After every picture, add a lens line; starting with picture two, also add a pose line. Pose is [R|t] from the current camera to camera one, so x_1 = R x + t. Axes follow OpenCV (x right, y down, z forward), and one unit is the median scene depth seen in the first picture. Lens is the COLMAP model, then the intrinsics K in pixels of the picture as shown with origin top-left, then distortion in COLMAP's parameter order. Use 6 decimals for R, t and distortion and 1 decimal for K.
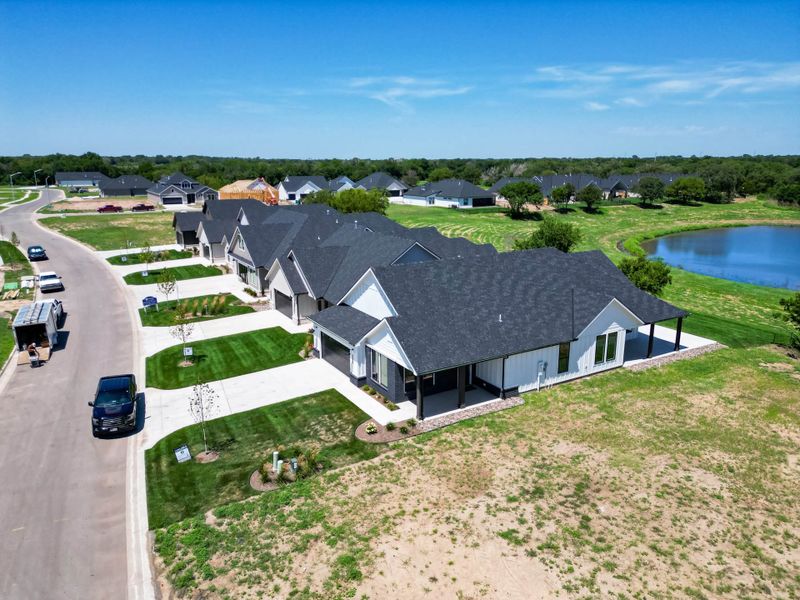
lens RADIAL K [[558.2, 0, 404.1], [0, 558.2, 299.8], [0, 0, 1]] dist [0.075661, -0.081702]
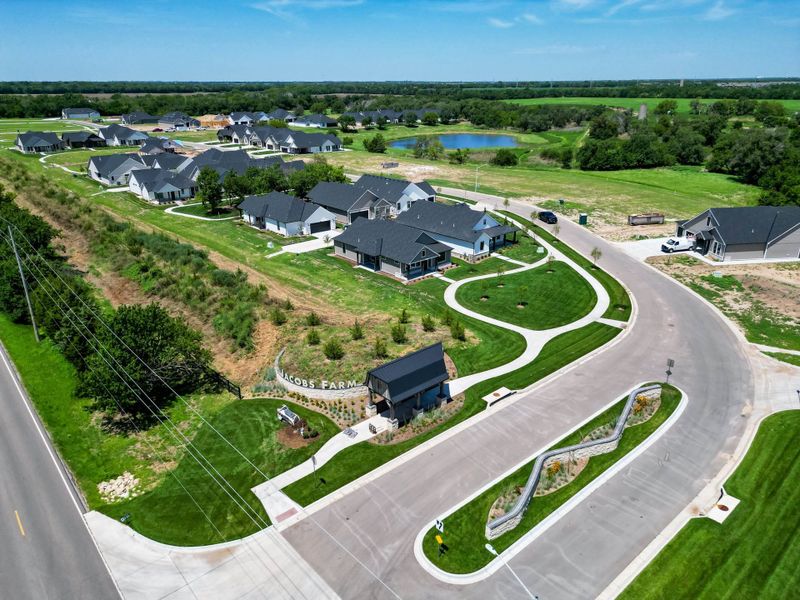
lens RADIAL K [[562.9, 0, 400.0], [0, 562.9, 300.0], [0, 0, 1]] dist [0.073476, -0.070668]
pose [[0.985097, -0.064914, 0.159278, 0.012660], [0.044518, 0.990718, 0.128435, 0.484596], [-0.166137, -0.119430, 0.978844, -2.720799]]
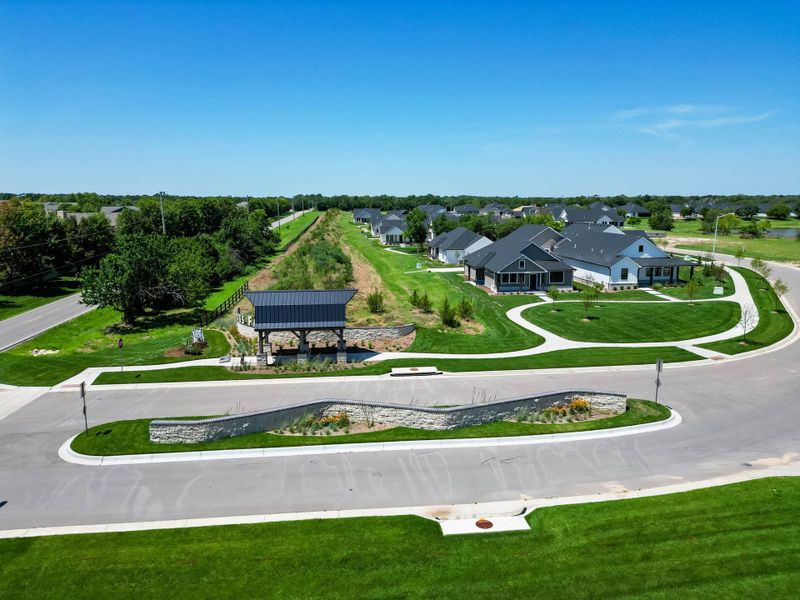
lens RADIAL K [[554.5, 0, 400.3], [0, 554.5, 358.1], [0, 0, 1]] dist [0.007933, 0.003881]
pose [[0.905863, 0.114385, -0.407834, 0.461923], [-0.099943, 0.993381, 0.056625, 0.665291], [0.411611, -0.010535, 0.911299, -2.547114]]
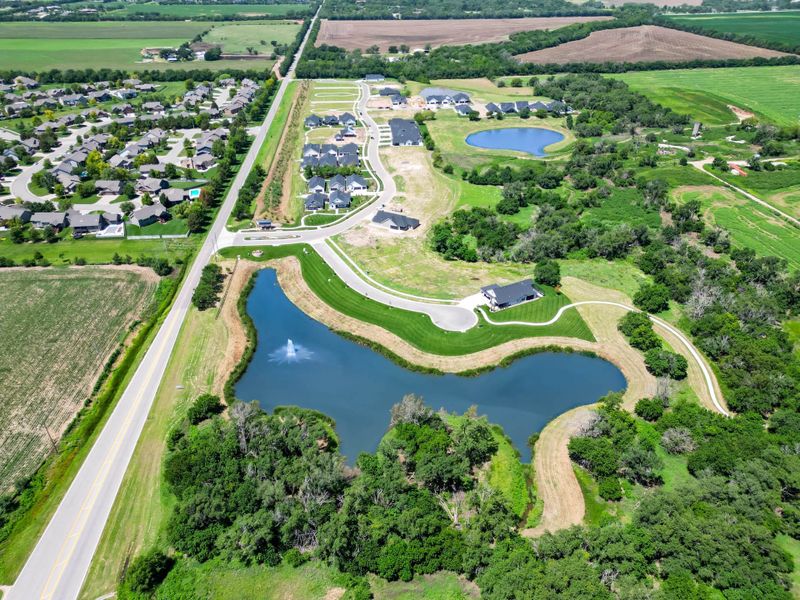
lens RADIAL K [[560.7, 0, 400.7], [0, 560.7, 298.0], [0, 0, 1]] dist [0.078676, -0.075707]
pose [[0.895758, 0.225114, -0.383328, 3.020430], [-0.102482, 0.943646, 0.314689, -0.322220], [0.432567, -0.242601, 0.868349, -5.726829]]
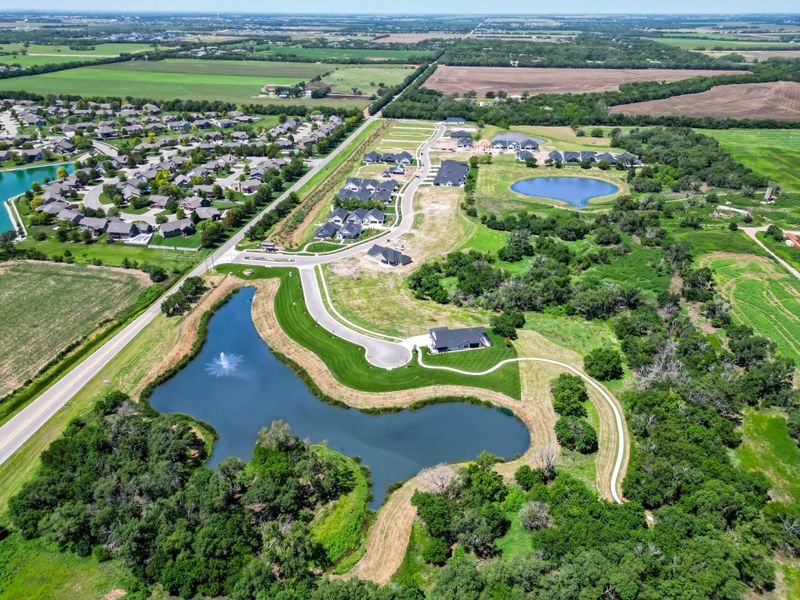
lens RADIAL K [[560.7, 0, 400.7], [0, 560.7, 298.0], [0, 0, 1]] dist [0.078676, -0.075707]
pose [[0.765424, 0.297848, -0.570449, 3.925675], [-0.160902, 0.946865, 0.278490, -0.449731], [0.623086, -0.121377, 0.772678, -5.176598]]
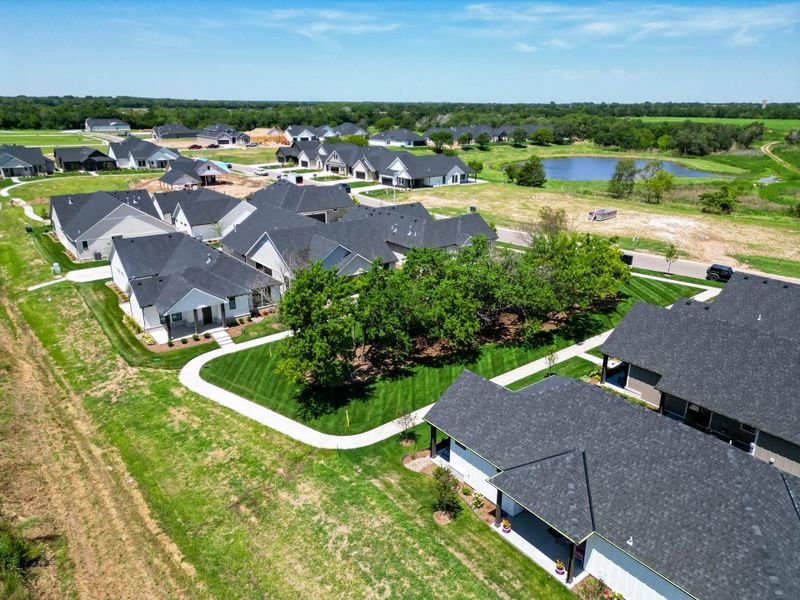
lens RADIAL K [[560.7, 0, 400.7], [0, 560.7, 298.0], [0, 0, 1]] dist [0.078676, -0.075707]
pose [[0.993454, -0.028871, 0.110529, -0.238074], [0.018752, 0.995627, 0.091519, 0.269397], [-0.112688, -0.088847, 0.989650, -1.451845]]
